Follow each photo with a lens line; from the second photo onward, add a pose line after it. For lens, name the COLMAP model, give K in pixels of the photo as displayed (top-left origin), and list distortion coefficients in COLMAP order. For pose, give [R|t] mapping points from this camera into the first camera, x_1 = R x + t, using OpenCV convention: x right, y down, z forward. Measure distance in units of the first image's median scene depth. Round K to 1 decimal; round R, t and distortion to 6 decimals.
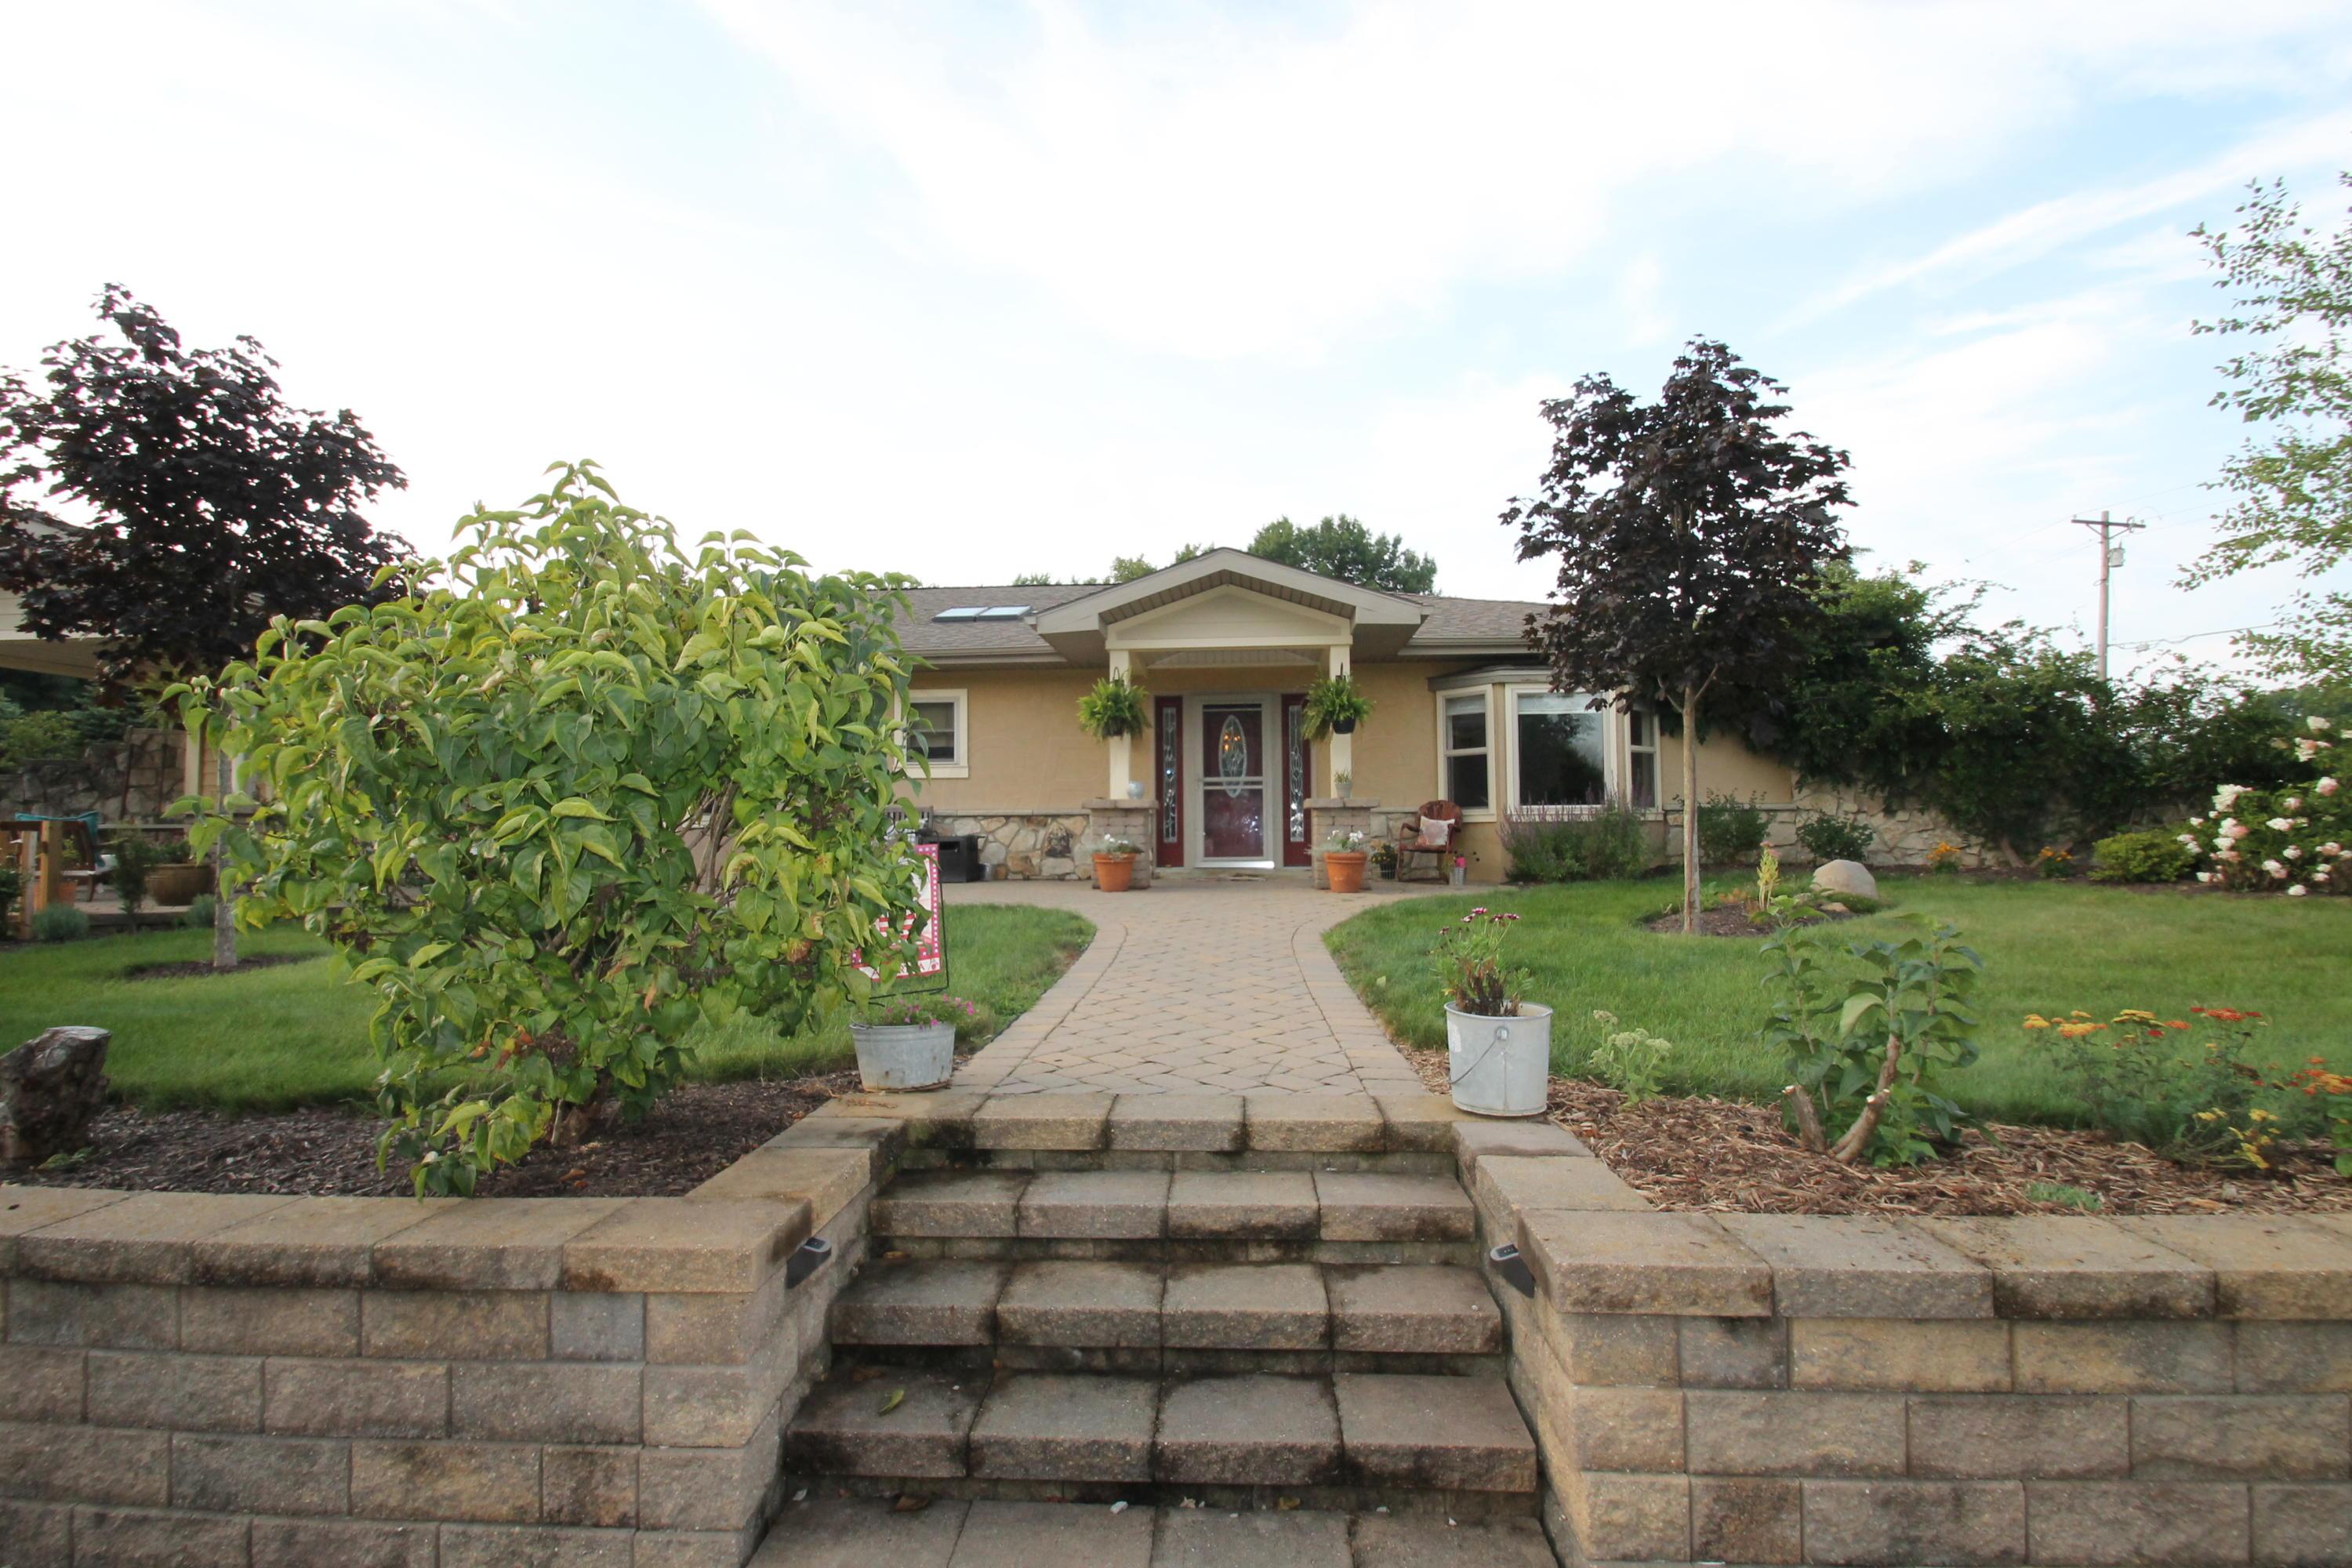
lens RADIAL K [[1100.0, 0, 1166.1], [0, 1100.0, 794.2], [0, 0, 1]] dist [0.004900, -0.011952]
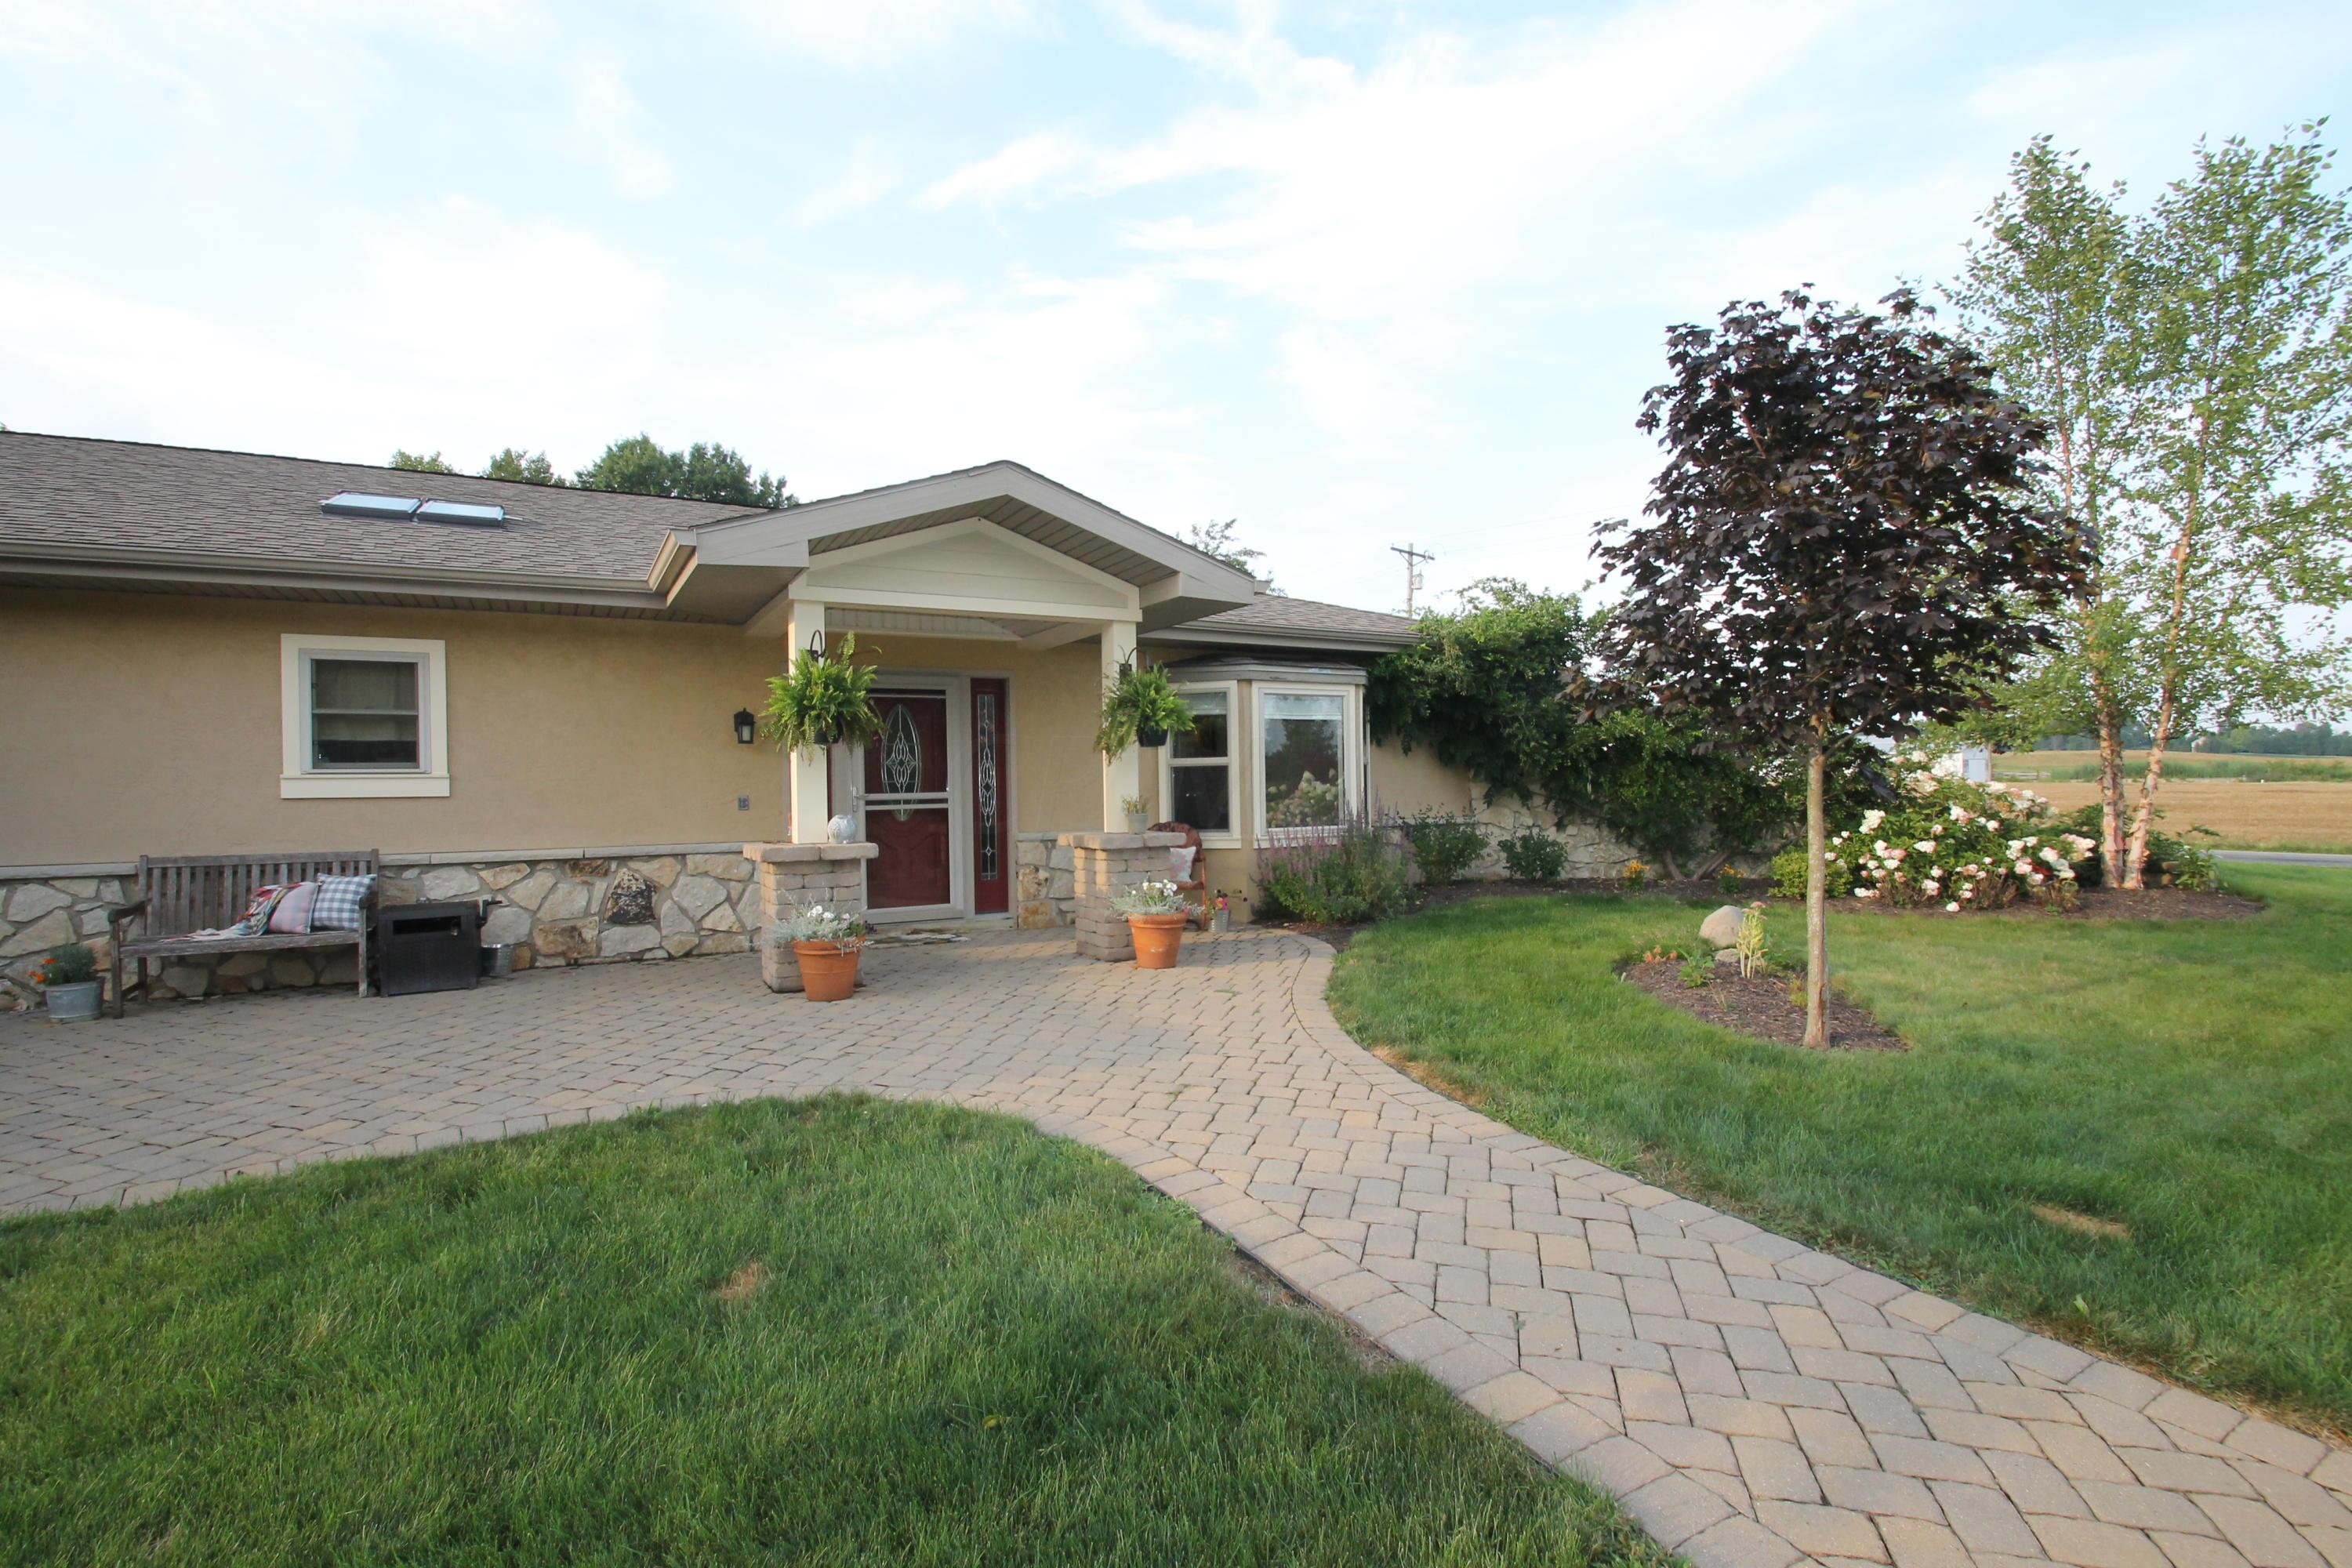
lens RADIAL K [[1100.0, 0, 1169.1], [0, 1100.0, 808.1], [0, 0, 1]] dist [0.004900, -0.011952]
pose [[0.830132, -0.017531, 0.557292, -0.224954], [-0.009451, 0.998920, 0.045501, -0.046179], [-0.557488, -0.043039, 0.829069, 0.380023]]
